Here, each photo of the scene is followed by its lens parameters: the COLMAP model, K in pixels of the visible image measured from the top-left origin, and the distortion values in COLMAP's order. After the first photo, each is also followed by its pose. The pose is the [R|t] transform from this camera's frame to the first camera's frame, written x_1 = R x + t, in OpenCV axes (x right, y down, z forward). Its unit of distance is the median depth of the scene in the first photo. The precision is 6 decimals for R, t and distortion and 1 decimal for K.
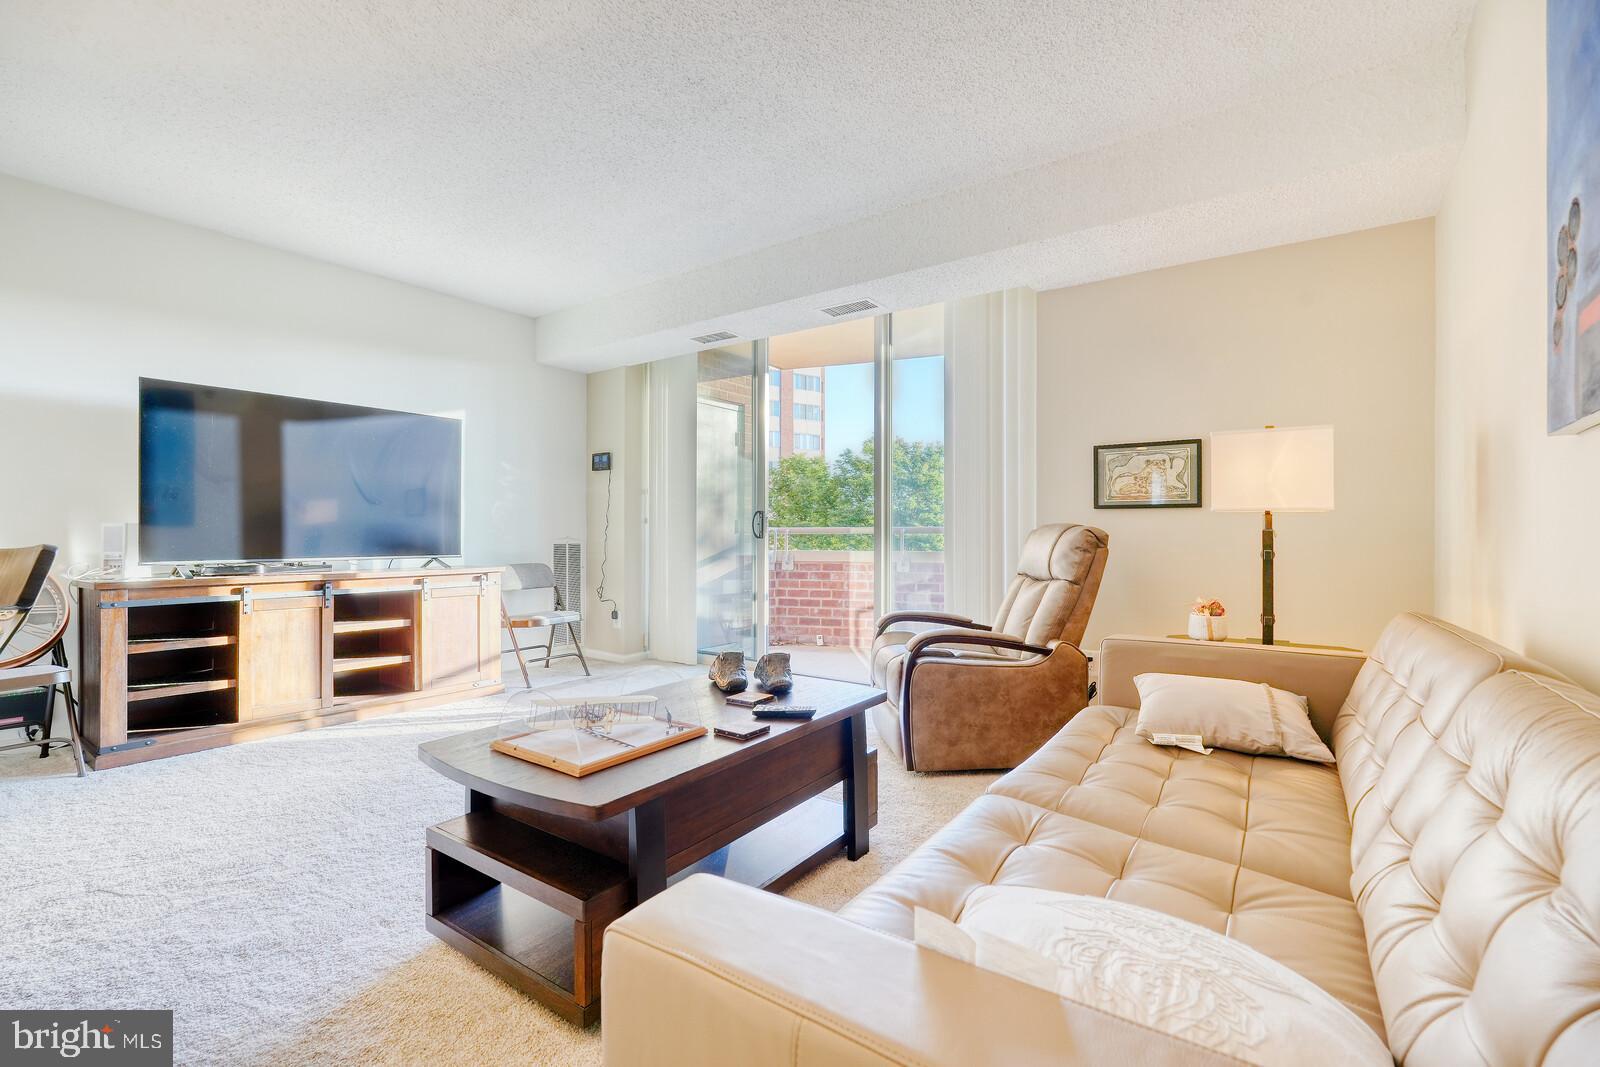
lens RADIAL K [[703.4, 0, 802.4], [0, 703.4, 514.3], [0, 0, 1]] dist [-0.007341, 0.000896]
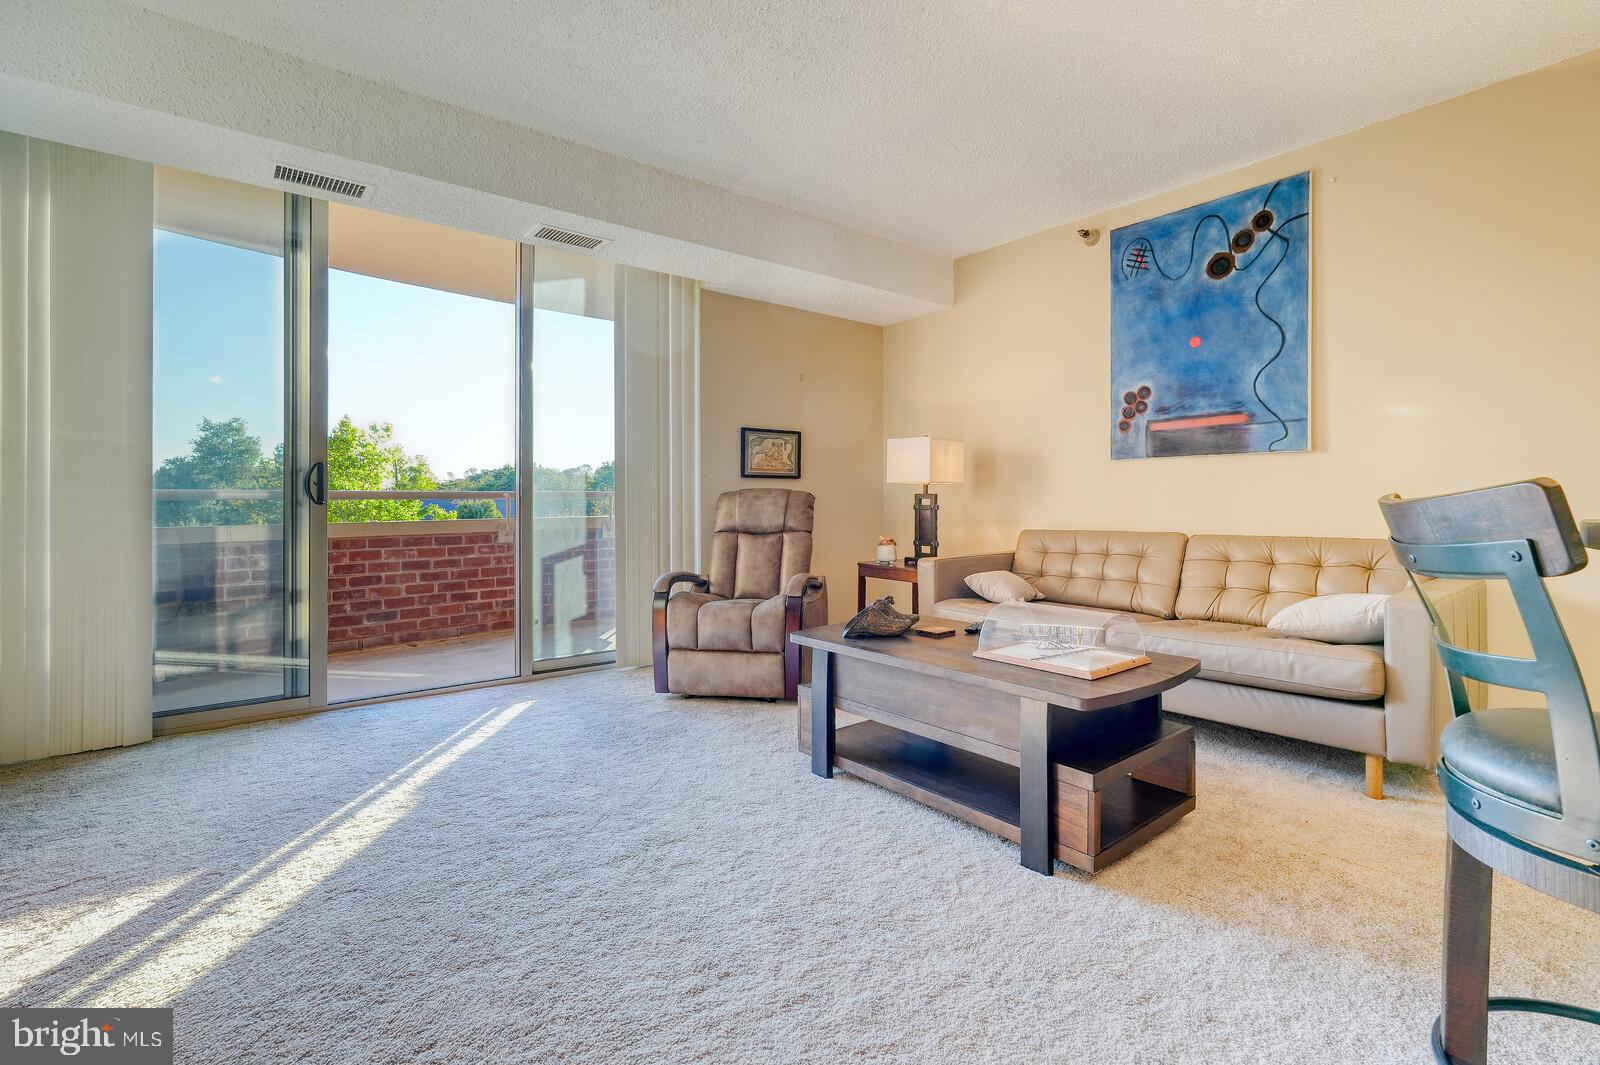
lens RADIAL K [[732.1, 0, 795.7], [0, 732.1, 494.5], [0, 0, 1]] dist [-0.003578, 0.000318]
pose [[0.275590, 0.008275, 0.961240, -0.437850], [-0.020122, 0.999794, -0.002838, 0.013248], [-0.961065, -0.018560, 0.275700, 0.286898]]
